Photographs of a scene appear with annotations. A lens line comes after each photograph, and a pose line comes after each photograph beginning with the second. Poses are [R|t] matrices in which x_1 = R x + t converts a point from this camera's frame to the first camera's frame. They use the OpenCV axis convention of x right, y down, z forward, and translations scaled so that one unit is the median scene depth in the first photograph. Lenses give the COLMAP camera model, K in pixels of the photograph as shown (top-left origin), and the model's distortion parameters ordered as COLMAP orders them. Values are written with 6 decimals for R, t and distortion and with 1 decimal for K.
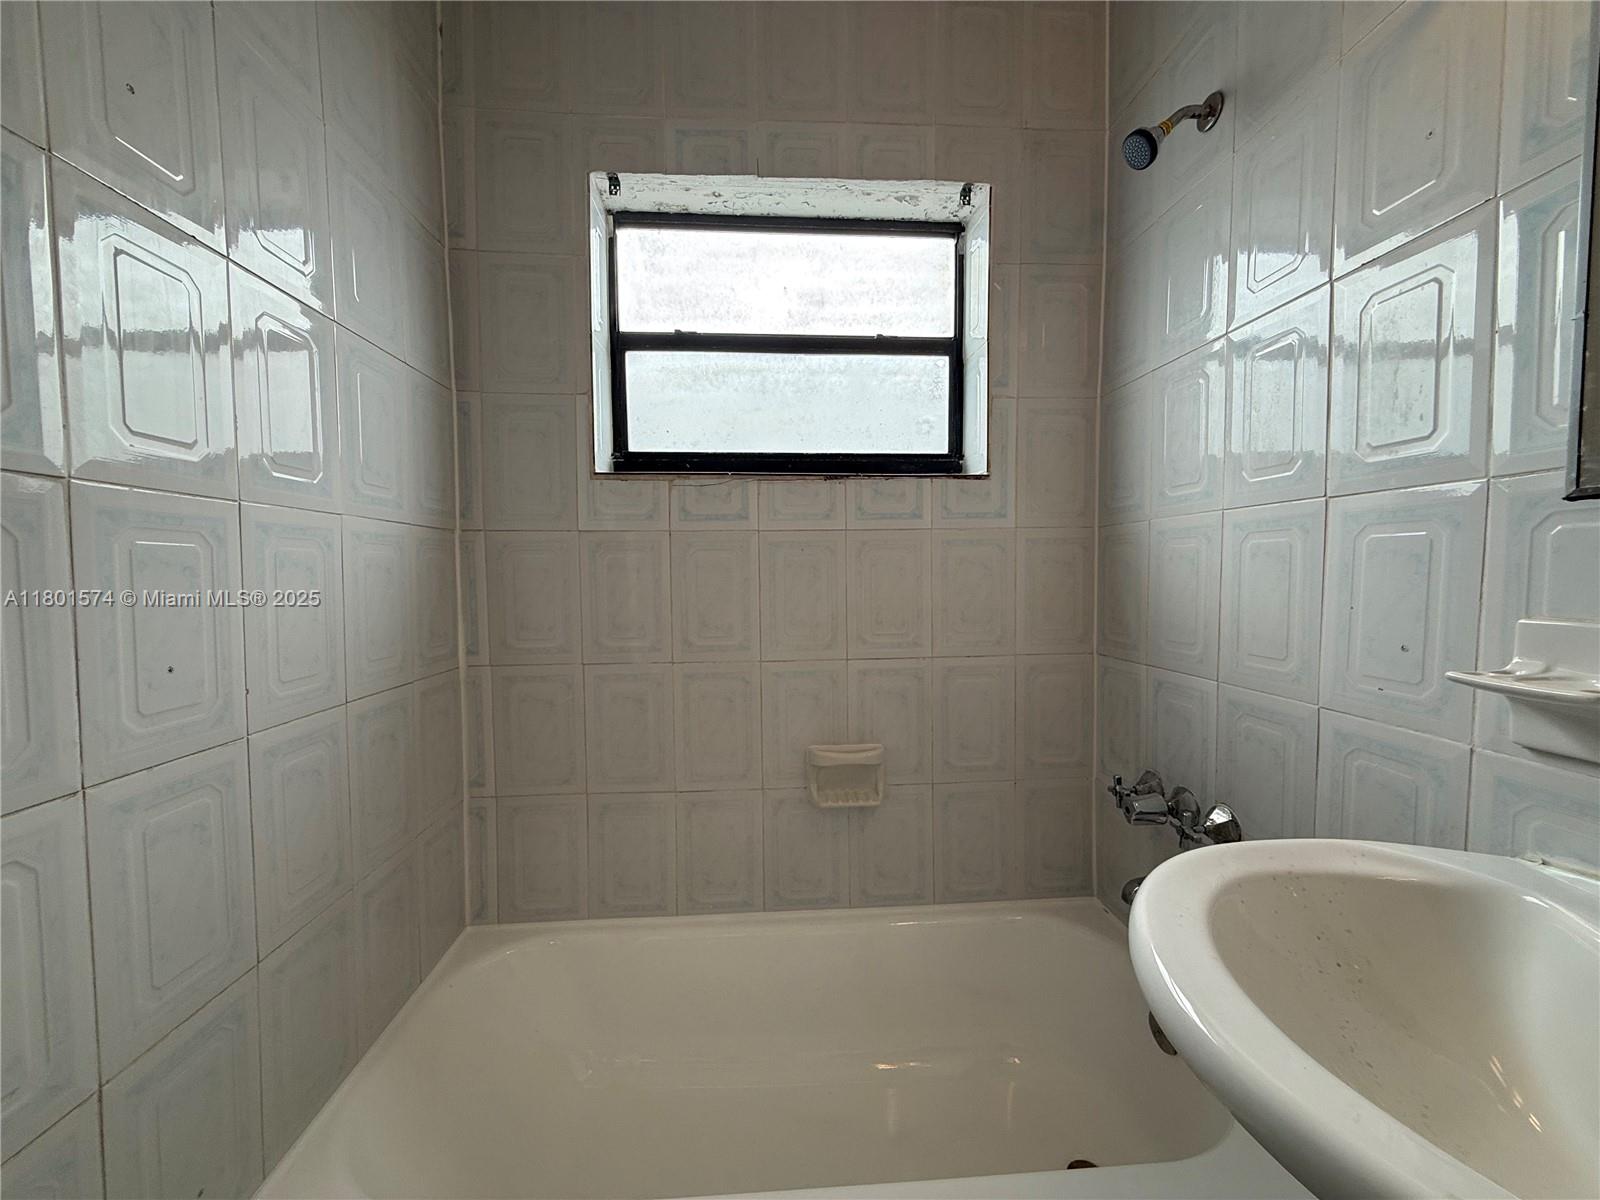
lens RADIAL K [[636.5, 0, 795.3], [0, 636.5, 602.8], [0, 0, 1]] dist [-0.004103, 0.000944]
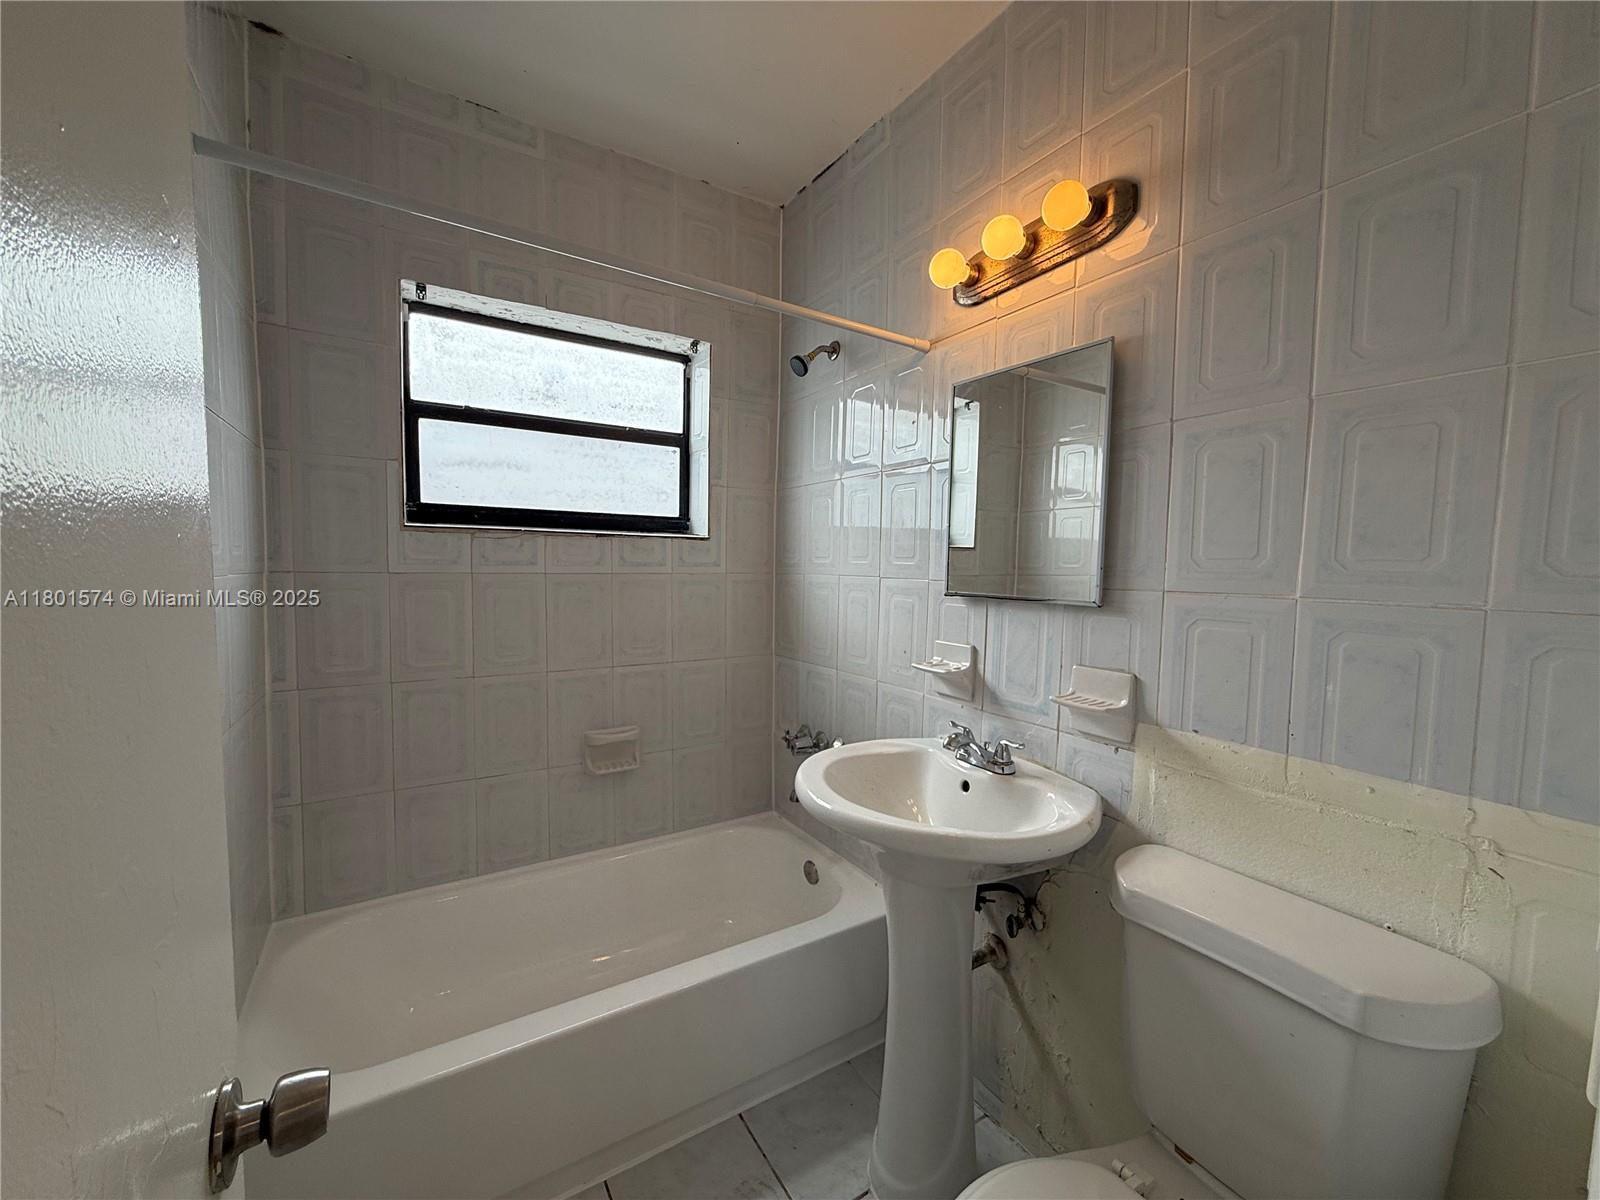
lens RADIAL K [[636.5, 0, 798.1], [0, 636.5, 603.0], [0, 0, 1]] dist [-0.004103, 0.000944]
pose [[0.880700, -0.007035, 0.473622, -0.221365], [0.000334, 0.999899, 0.014231, -0.070463], [-0.473674, -0.012375, 0.880613, -0.415261]]
